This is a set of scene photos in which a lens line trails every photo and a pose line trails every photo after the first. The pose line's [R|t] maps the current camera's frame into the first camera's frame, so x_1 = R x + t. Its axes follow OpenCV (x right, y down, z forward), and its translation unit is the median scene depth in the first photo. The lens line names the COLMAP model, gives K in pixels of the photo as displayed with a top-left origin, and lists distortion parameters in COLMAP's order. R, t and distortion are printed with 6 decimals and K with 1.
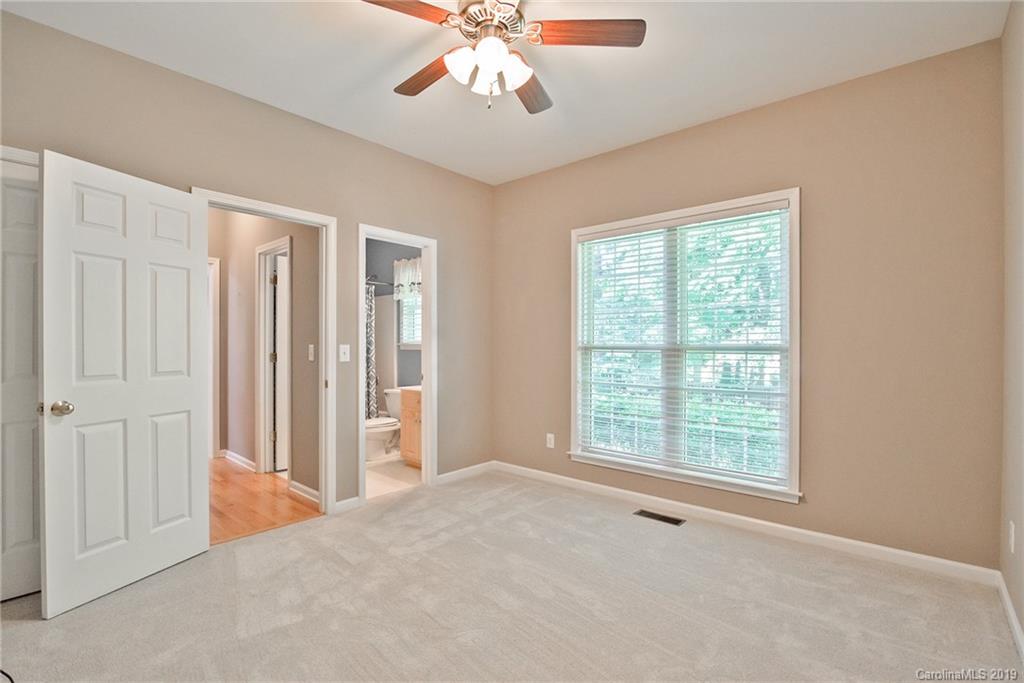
lens RADIAL K [[473.6, 0, 514.9], [0, 473.6, 347.6], [0, 0, 1]] dist [-0.015438, -0.000612]
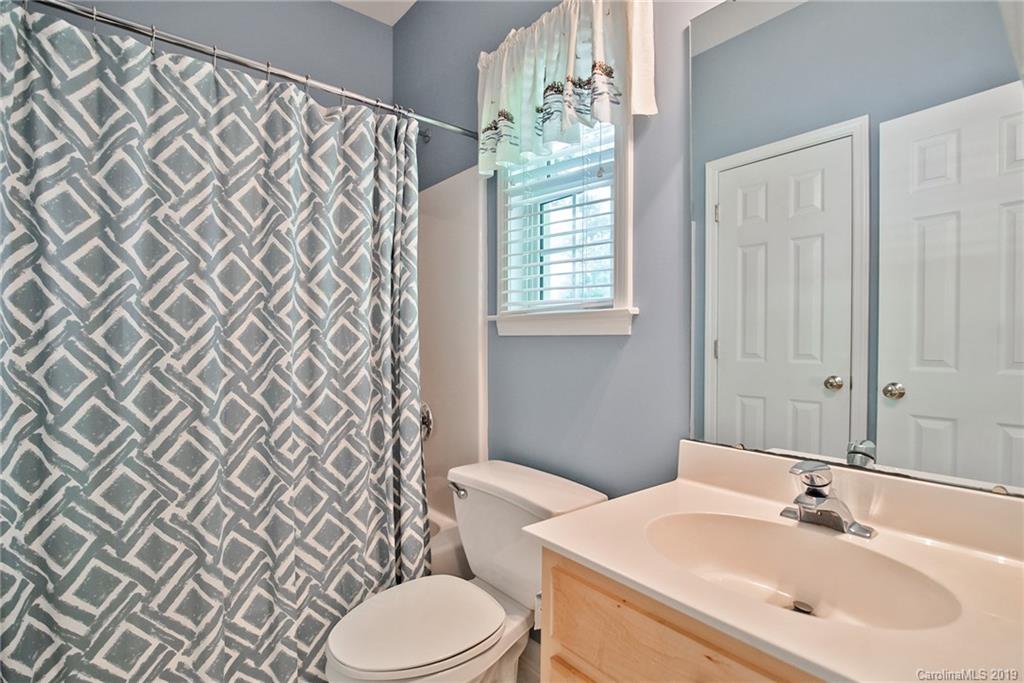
lens RADIAL K [[473.6, 0, 511.7], [0, 473.6, 340.7], [0, 0, 1]] dist [-0.015438, -0.000612]
pose [[0.993385, 0.001287, -0.114827, -0.204077], [-0.000307, 0.999963, 0.008551, 0.005899], [0.114833, -0.008459, 0.993349, 0.711828]]
